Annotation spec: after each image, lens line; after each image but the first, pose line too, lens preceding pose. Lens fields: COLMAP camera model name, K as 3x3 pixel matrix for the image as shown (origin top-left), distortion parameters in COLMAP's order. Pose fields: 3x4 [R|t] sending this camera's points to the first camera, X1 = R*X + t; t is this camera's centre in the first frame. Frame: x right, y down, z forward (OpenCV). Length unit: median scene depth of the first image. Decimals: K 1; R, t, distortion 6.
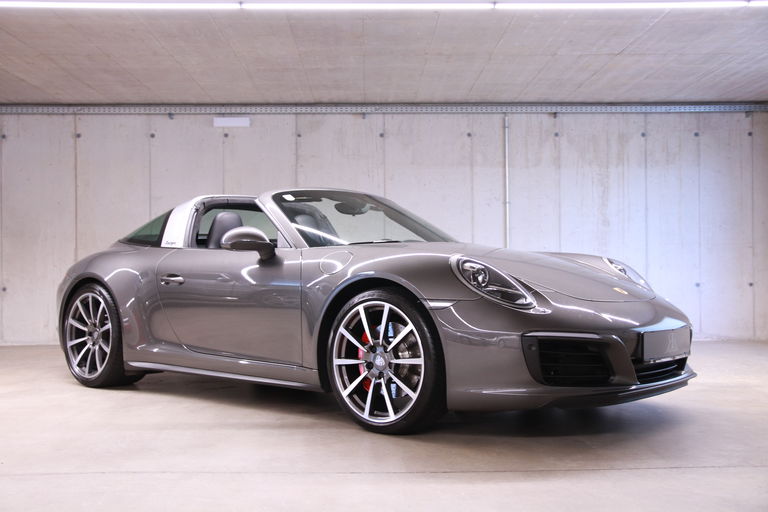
lens RADIAL K [[888.3, 0, 384.0], [0, 888.3, 256.0], [0, 0, 1]] dist [-0.001939, 0.024689]
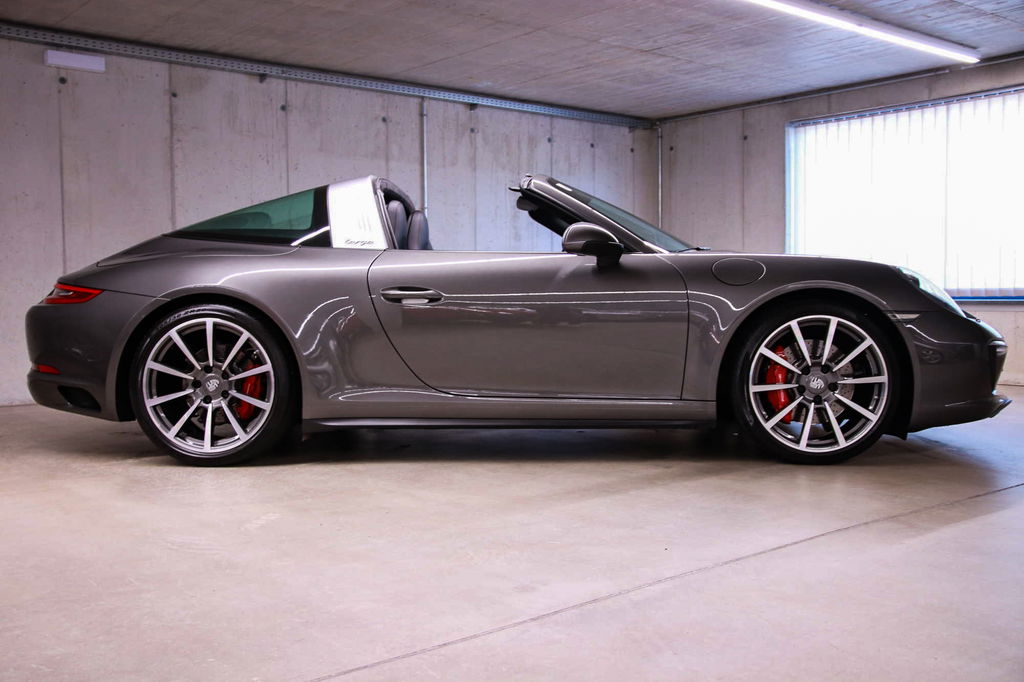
lens RADIAL K [[1088.2, 0, 512.0], [0, 1088.2, 341.0], [0, 0, 1]] dist [-0.103609, 0.314695]
pose [[0.759034, -0.025893, 0.650535, -0.450092], [-0.006340, 0.998868, 0.047154, 0.013777], [-0.651020, -0.039916, 0.758011, 0.190211]]
